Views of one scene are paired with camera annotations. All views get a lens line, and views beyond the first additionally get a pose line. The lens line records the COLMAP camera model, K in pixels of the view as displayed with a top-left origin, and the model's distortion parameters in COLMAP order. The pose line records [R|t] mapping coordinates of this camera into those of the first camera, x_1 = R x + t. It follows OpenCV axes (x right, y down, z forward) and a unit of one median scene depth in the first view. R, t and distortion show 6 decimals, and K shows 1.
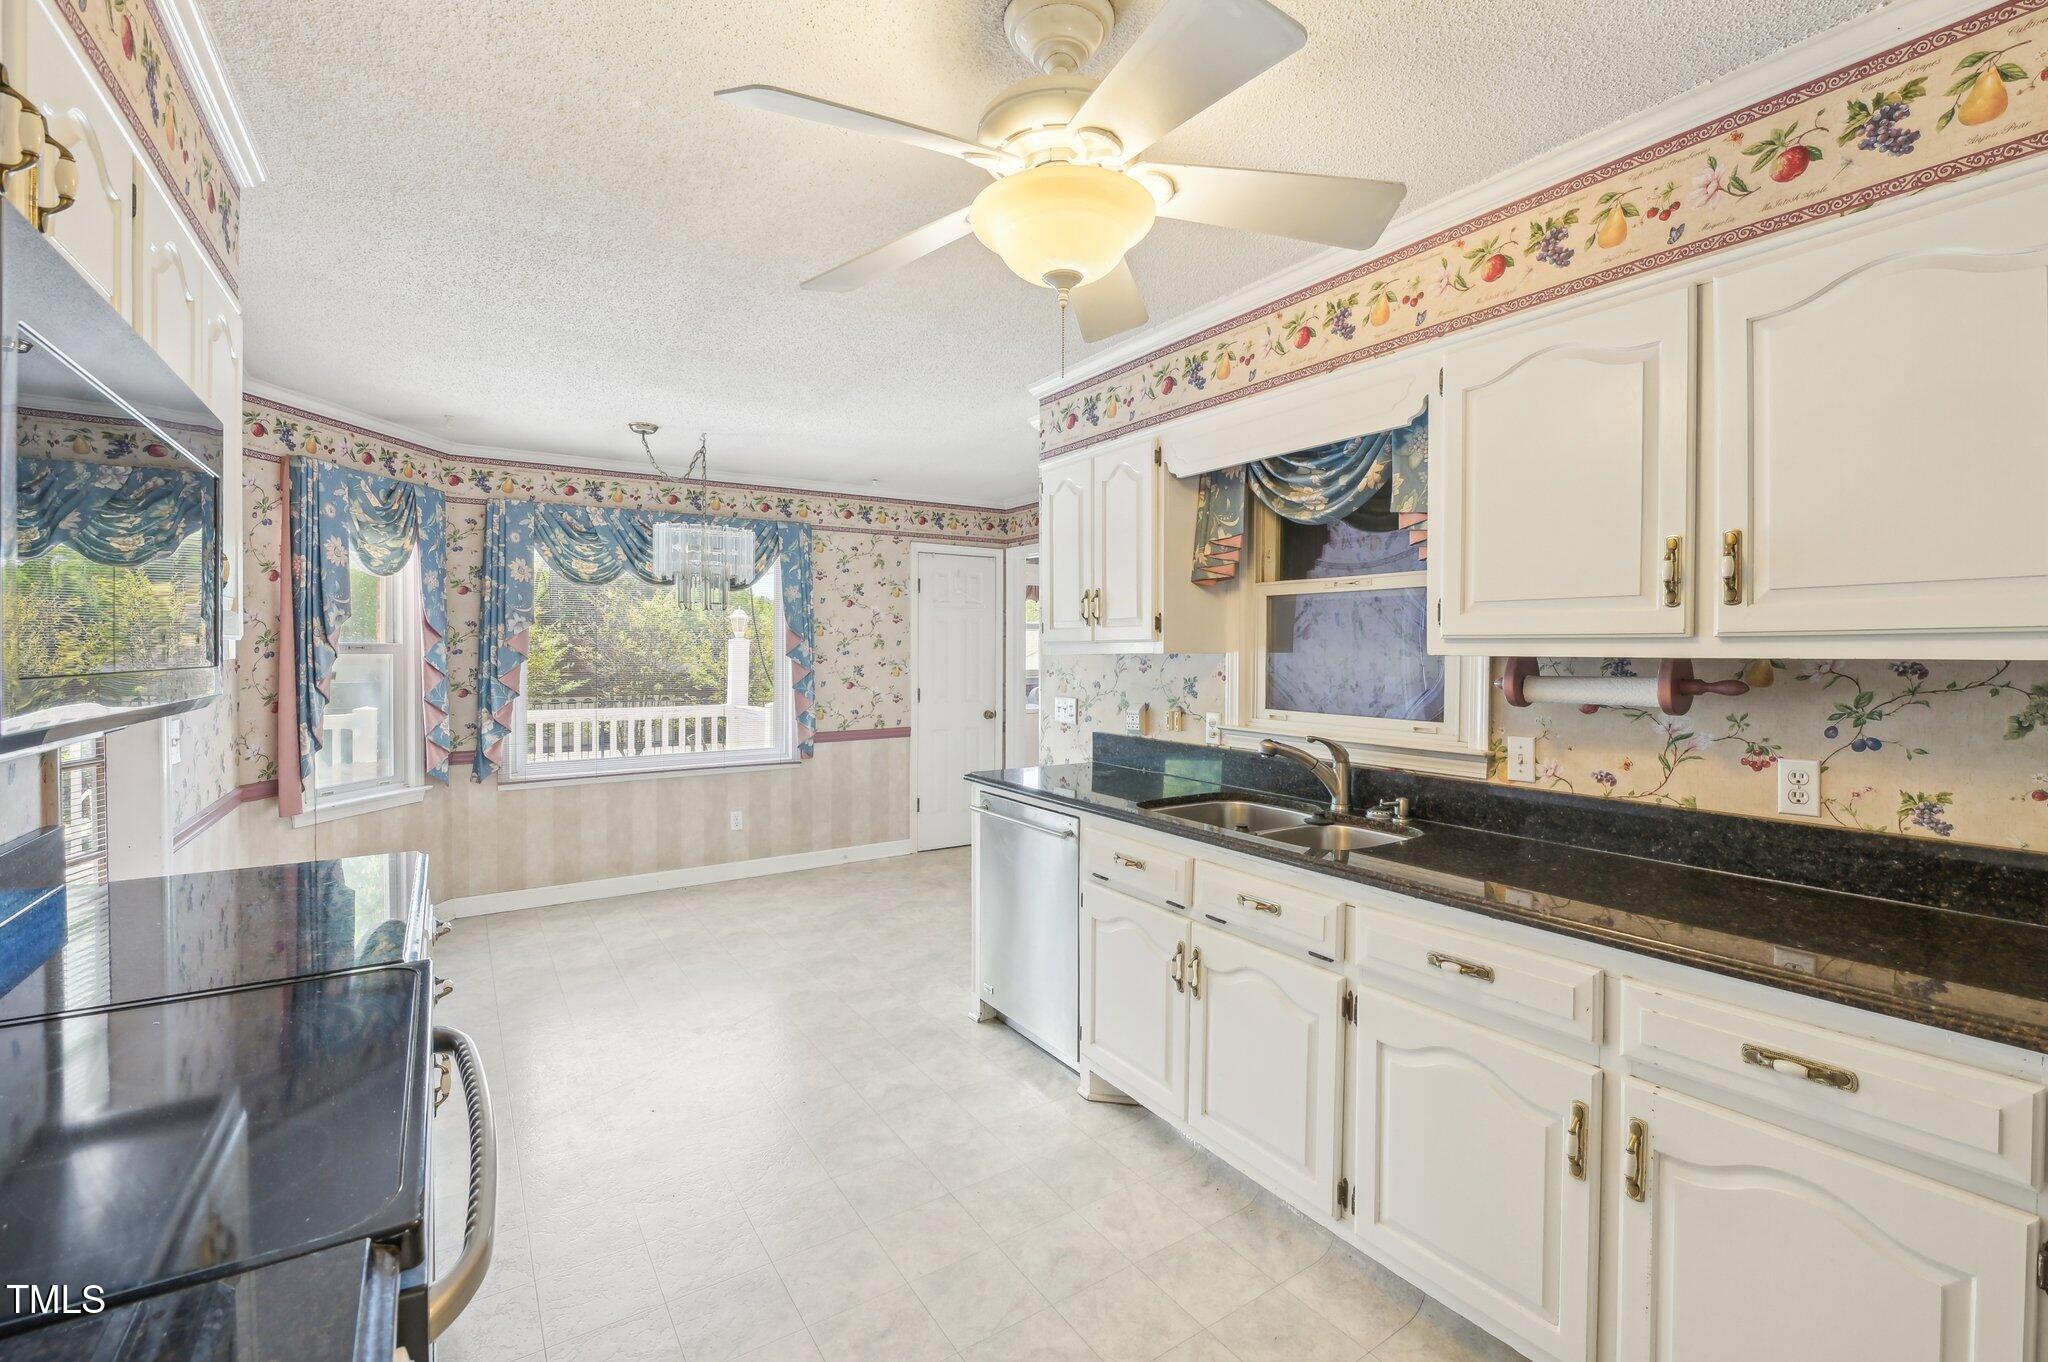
lens RADIAL K [[901.0, 0, 1067.9], [0, 901.0, 657.9], [0, 0, 1]] dist [-0.016518, -0.001397]
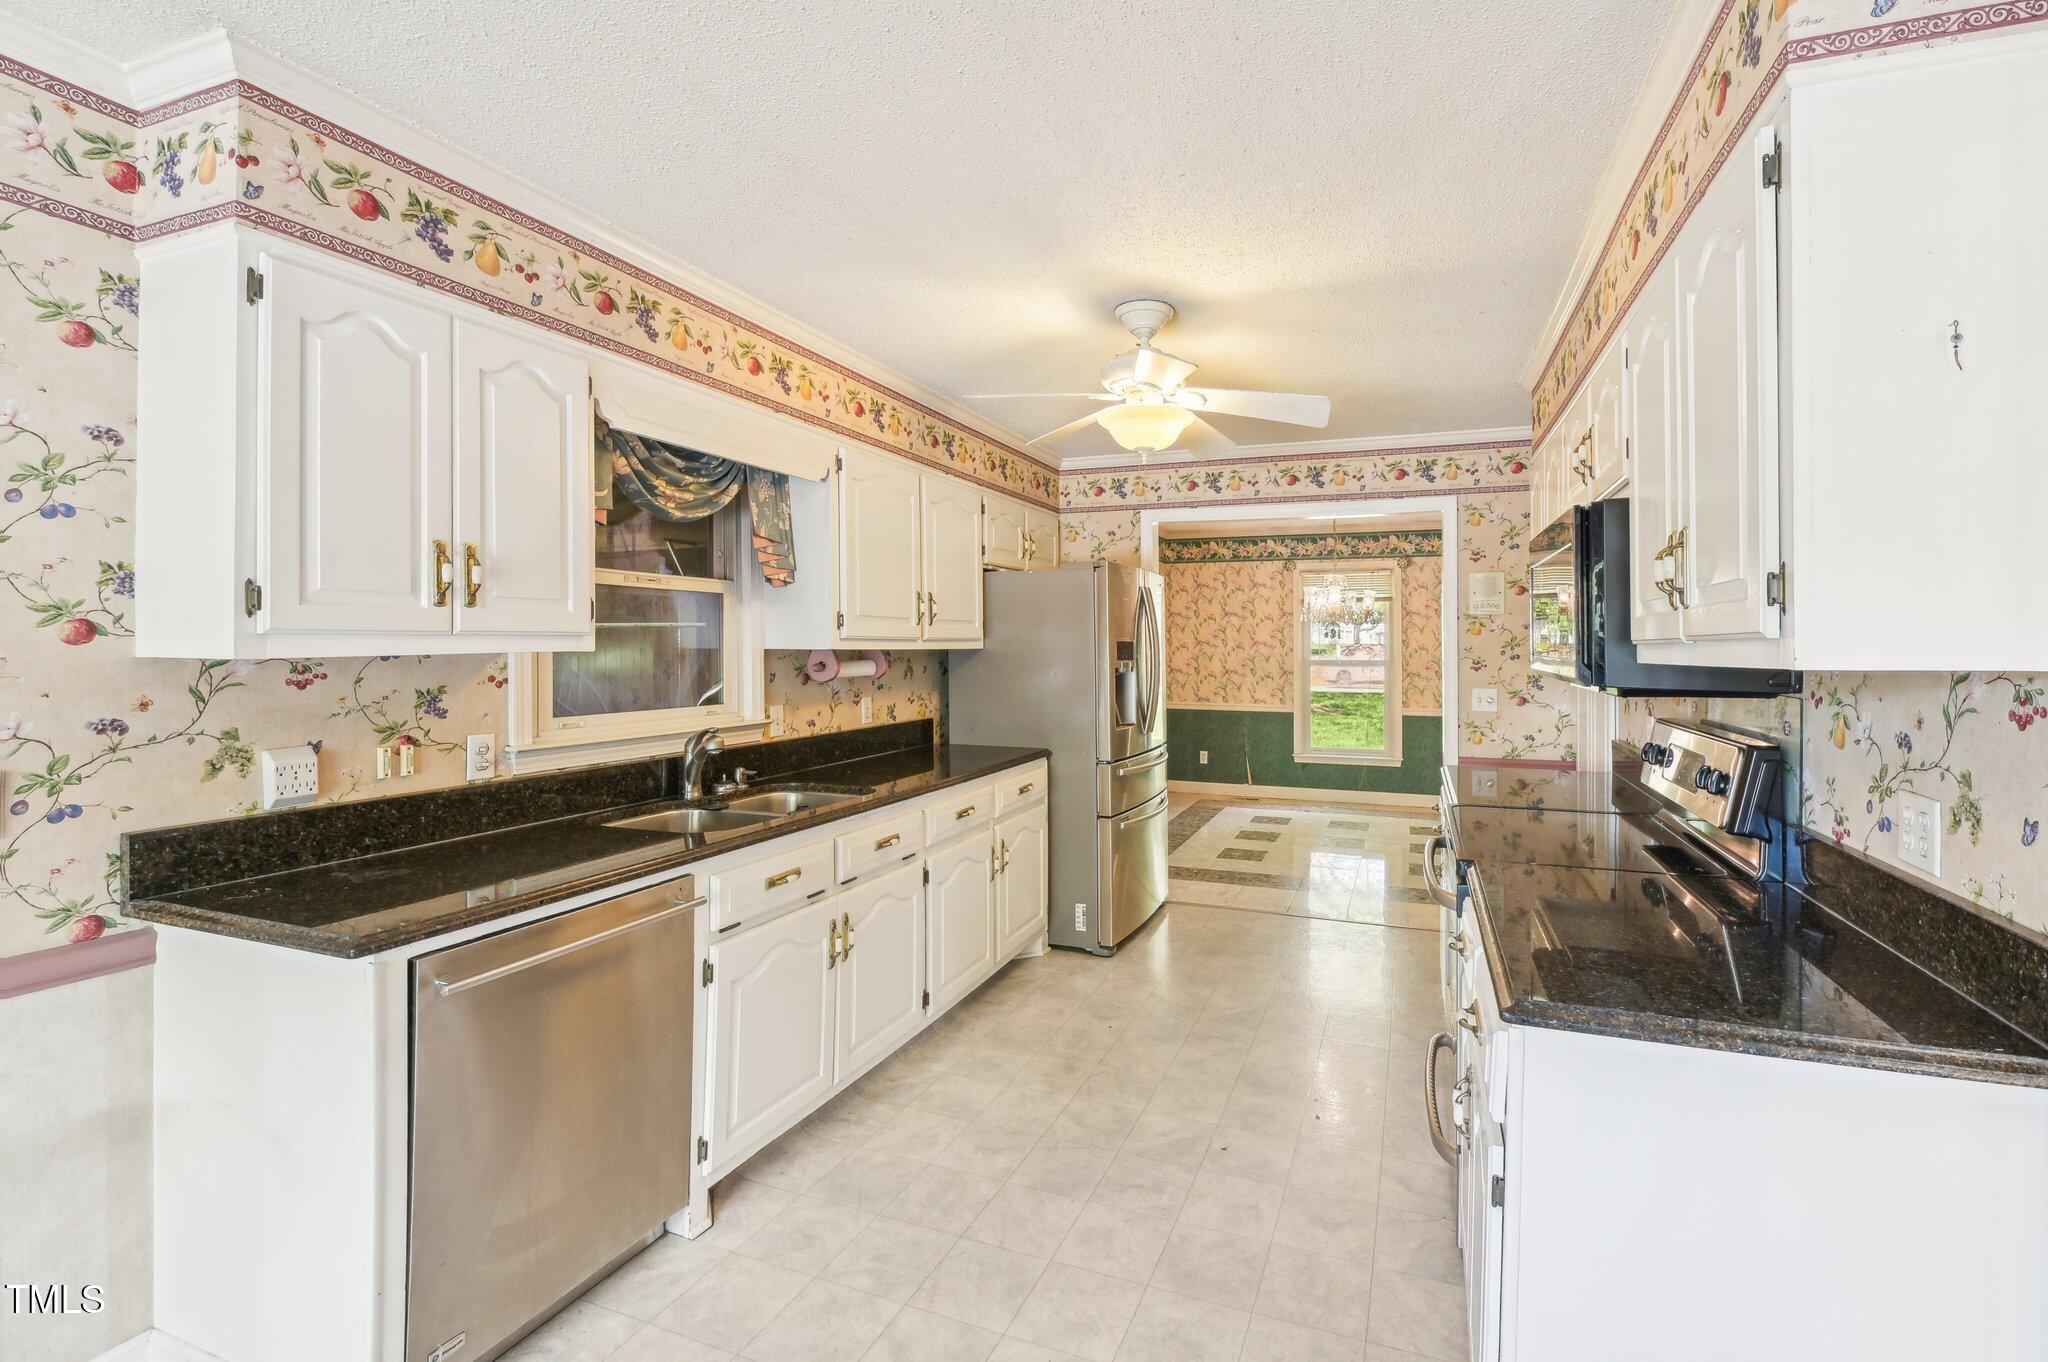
lens RADIAL K [[901.0, 0, 1072.7], [0, 901.0, 631.4], [0, 0, 1]] dist [-0.016518, -0.001397]
pose [[-0.559255, 0.006970, 0.828966, -0.282359], [0.001638, 0.999972, -0.007303, -0.006126], [-0.828994, -0.002726, -0.559251, 0.415428]]
